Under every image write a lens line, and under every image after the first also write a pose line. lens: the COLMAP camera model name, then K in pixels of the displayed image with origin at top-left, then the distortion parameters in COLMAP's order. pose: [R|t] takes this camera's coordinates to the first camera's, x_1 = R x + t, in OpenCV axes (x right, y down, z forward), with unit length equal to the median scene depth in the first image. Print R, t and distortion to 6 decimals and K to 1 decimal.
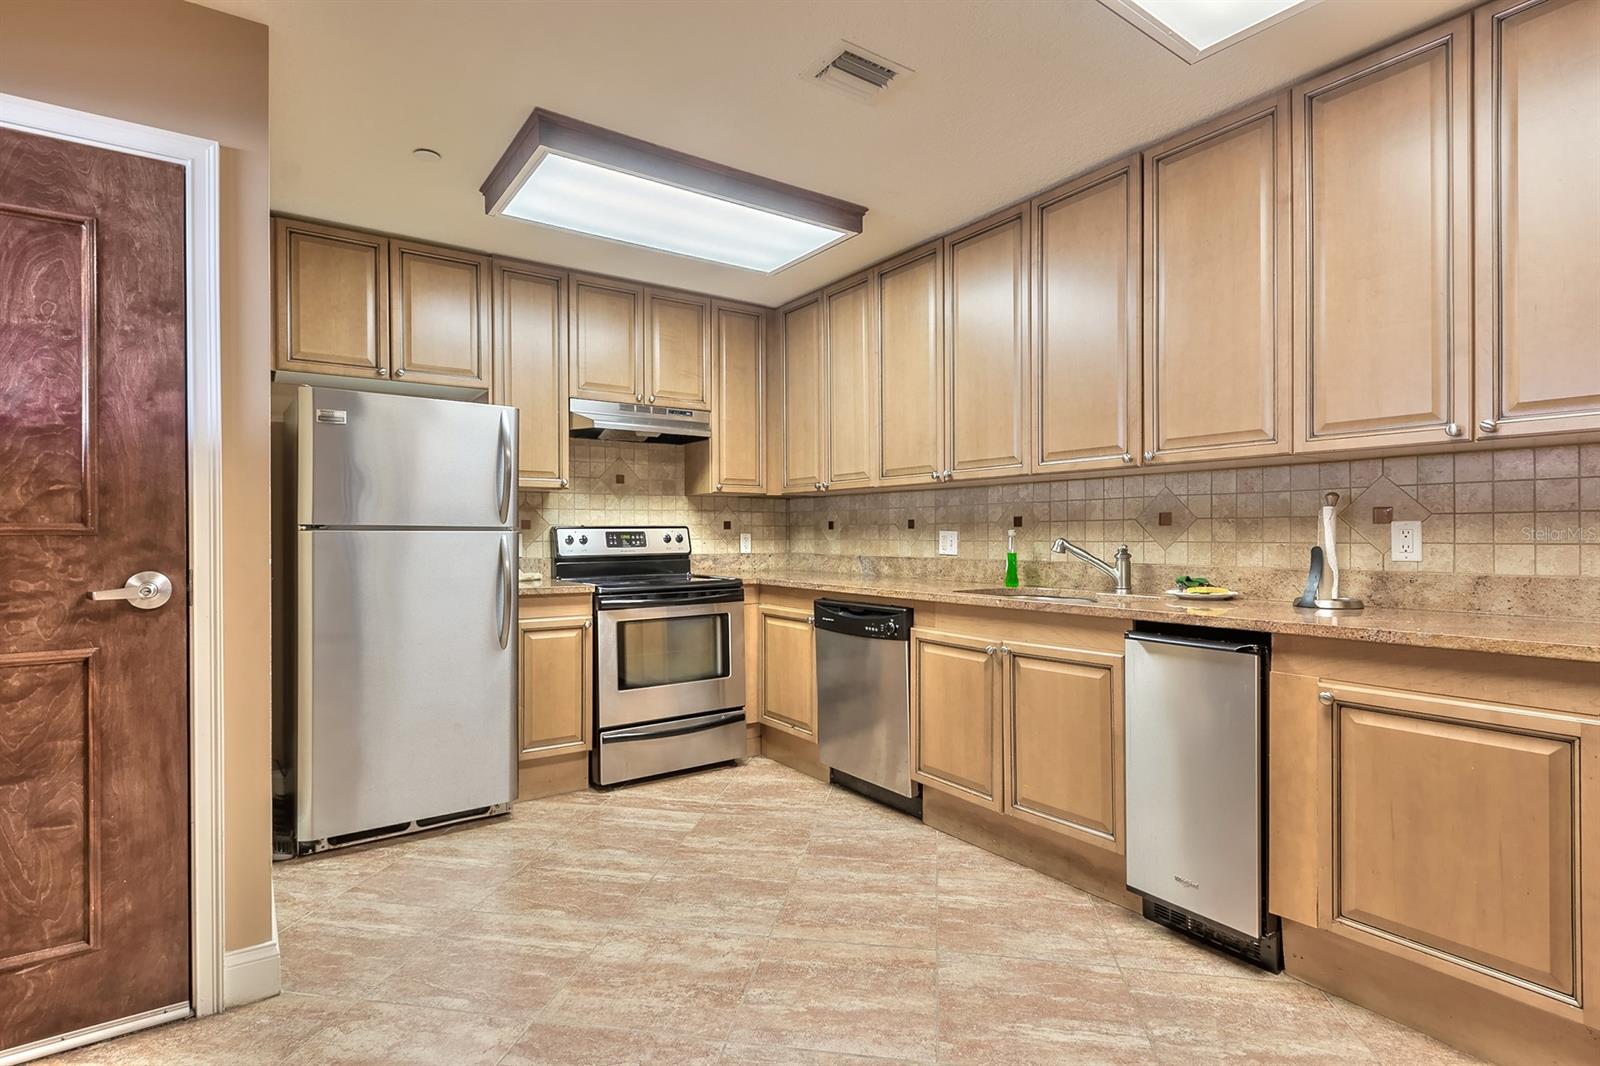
lens RADIAL K [[805.6, 0, 799.2], [0, 805.6, 537.5], [0, 0, 1]] dist [-0.005023, -0.000992]
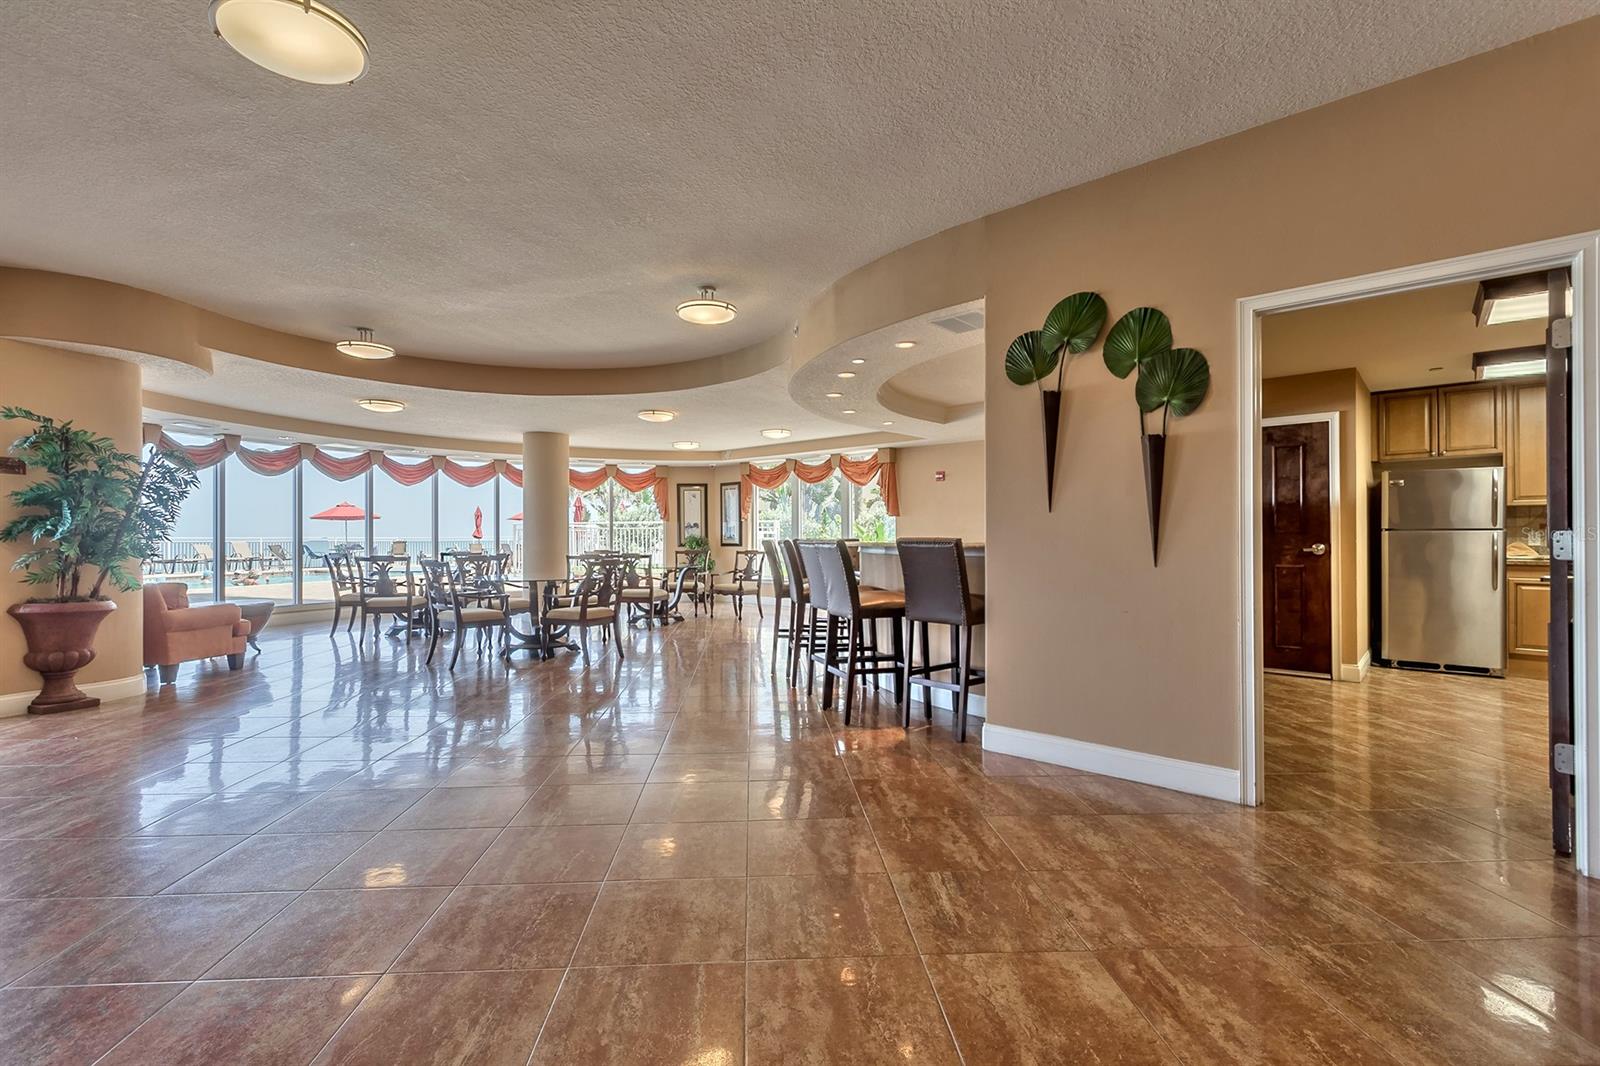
lens RADIAL K [[720.8, 0, 797.0], [0, 720.8, 536.8], [0, 0, 1]] dist [0.001178, 0.000022]
pose [[0.227143, -0.002696, -0.973858, 1.591620], [0.002094, 0.999995, -0.002280, 0.014704], [0.973859, -0.001521, 0.227148, -1.766900]]
